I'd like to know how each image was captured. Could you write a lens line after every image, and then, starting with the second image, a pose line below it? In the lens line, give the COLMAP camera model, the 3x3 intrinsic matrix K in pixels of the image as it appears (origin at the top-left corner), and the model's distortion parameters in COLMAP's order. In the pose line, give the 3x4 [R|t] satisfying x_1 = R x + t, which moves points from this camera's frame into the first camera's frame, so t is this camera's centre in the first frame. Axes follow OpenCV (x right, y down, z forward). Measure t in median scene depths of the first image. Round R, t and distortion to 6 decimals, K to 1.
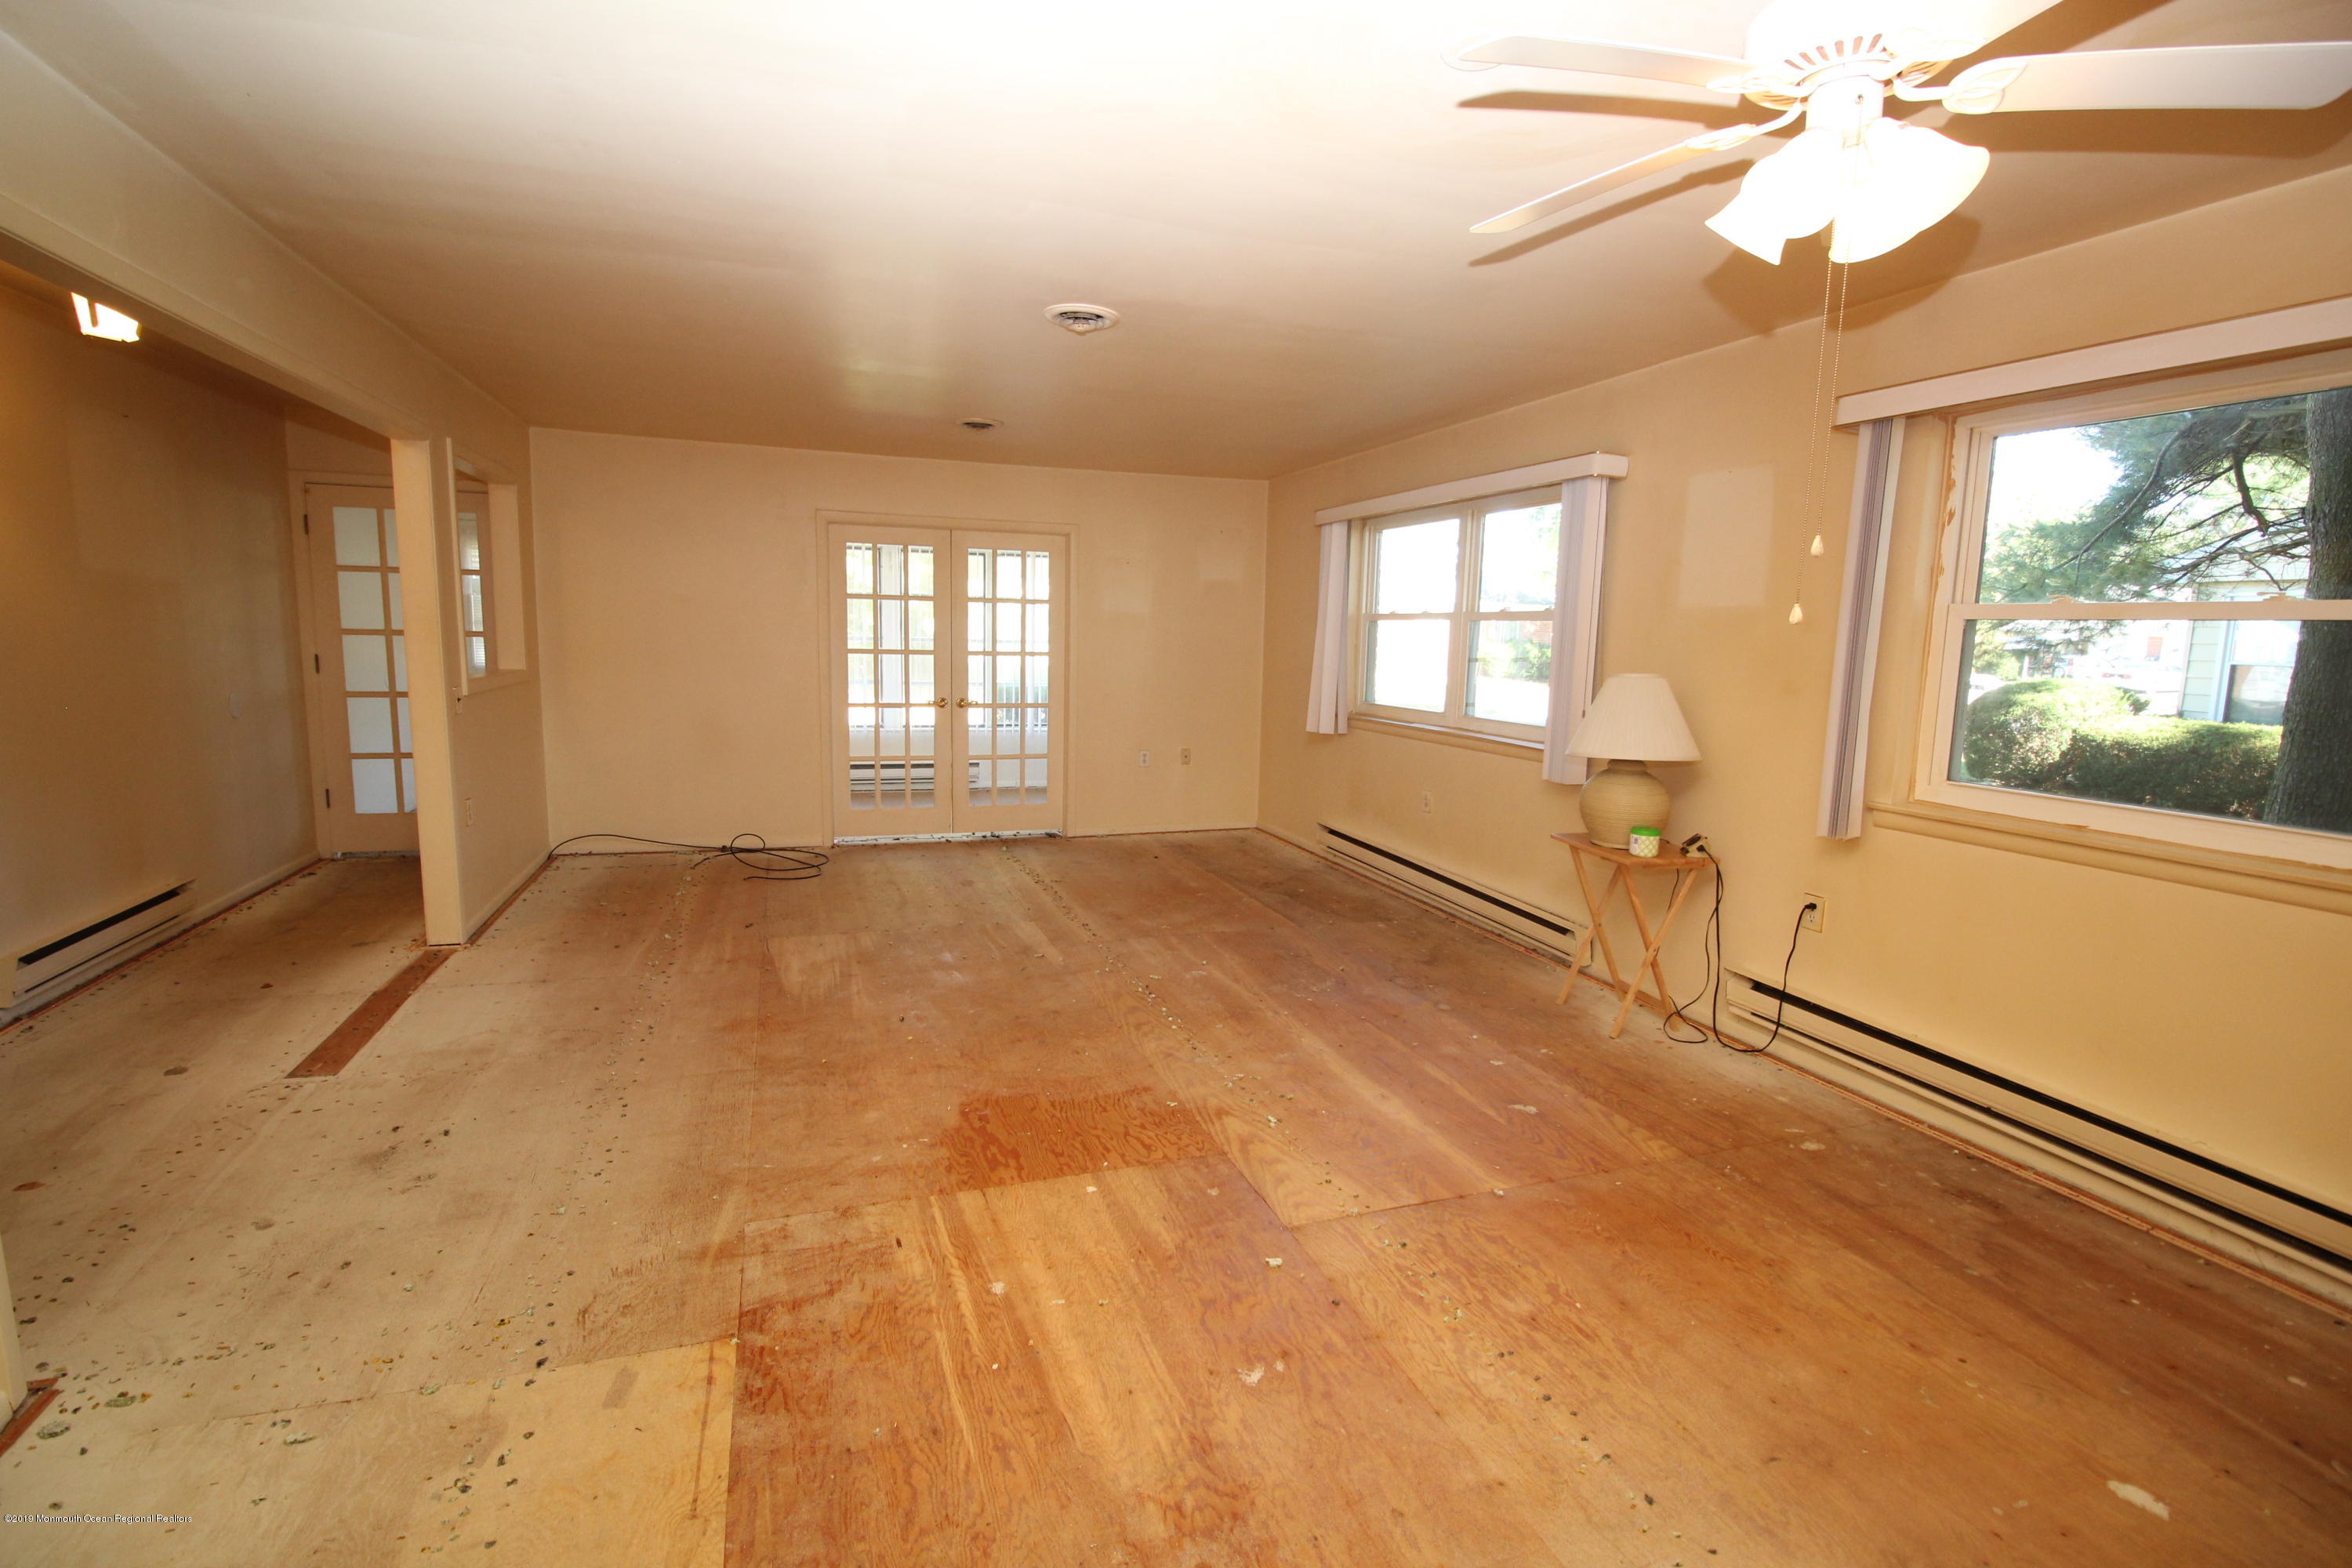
lens RADIAL K [[1073.2, 0, 1176.0], [0, 1073.2, 784.0], [0, 0, 1]] dist [0.001888, -0.011531]
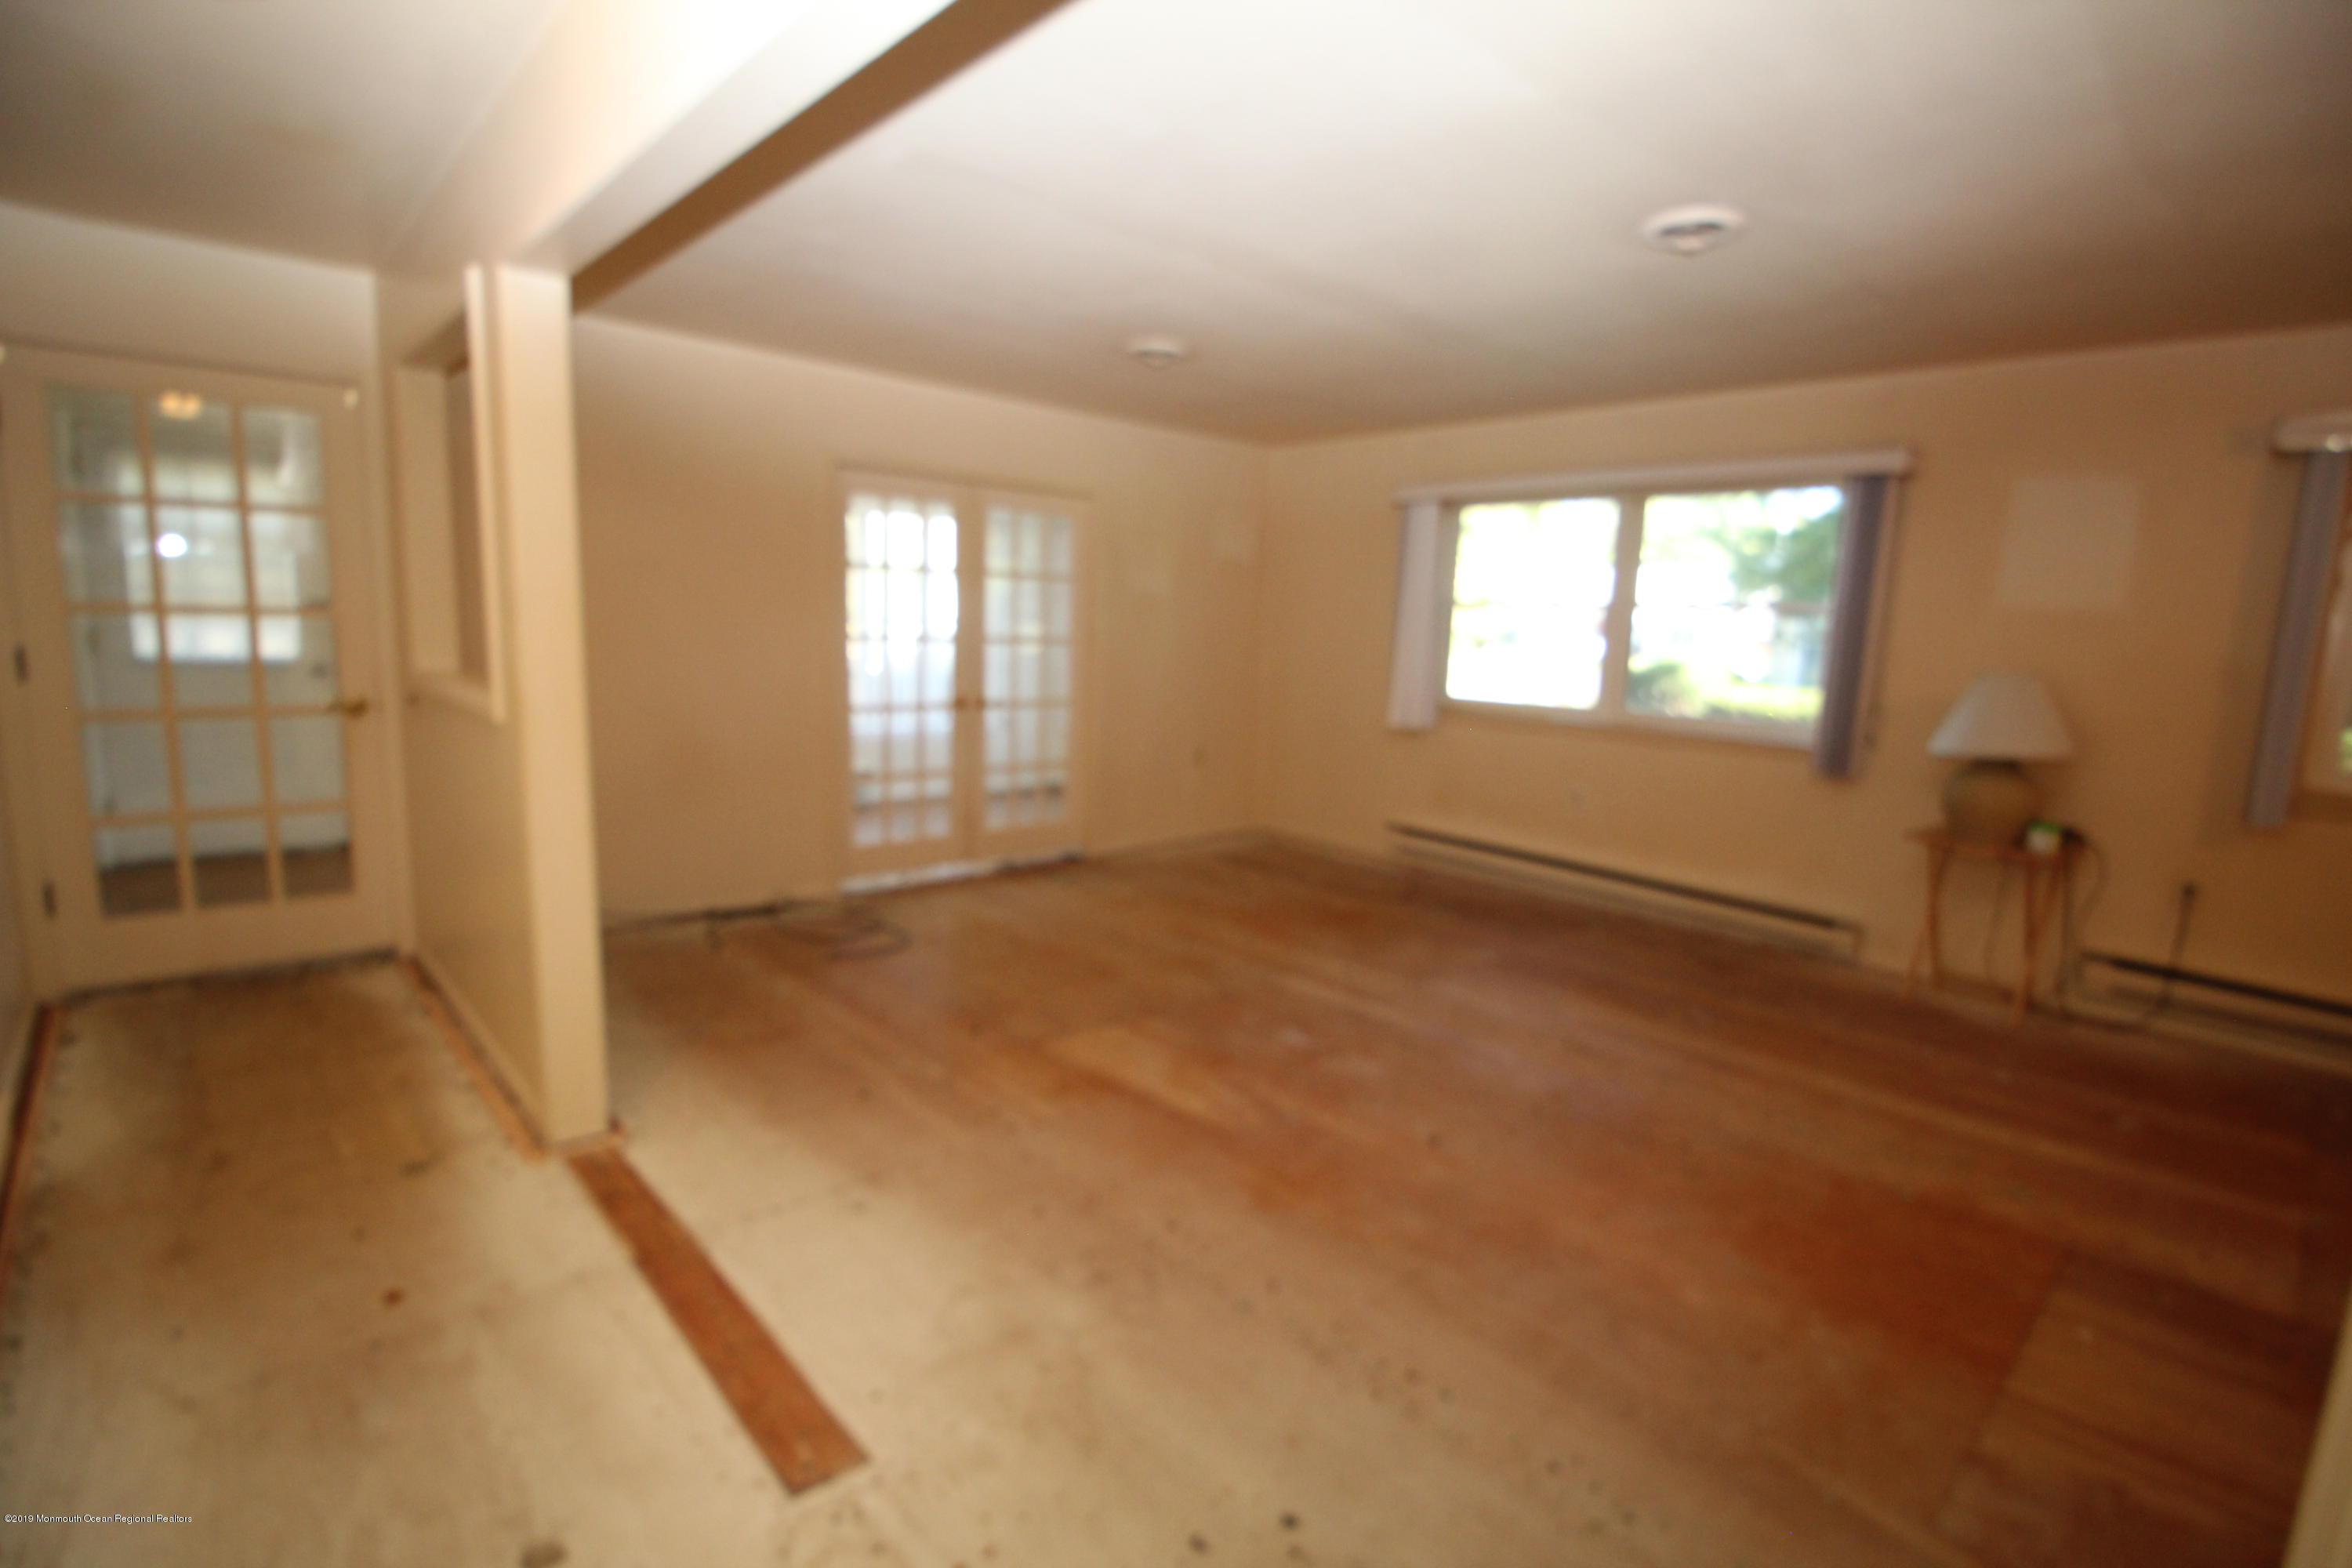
lens RADIAL K [[1071.2, 0, 1176.0], [0, 1071.2, 784.0], [0, 0, 1]] dist [-0.001171, -0.000334]
pose [[0.922454, -0.052967, 0.382456, -0.623202], [0.044273, 0.998523, 0.031506, -0.056710], [-0.383559, -0.012130, 0.923437, 0.337361]]
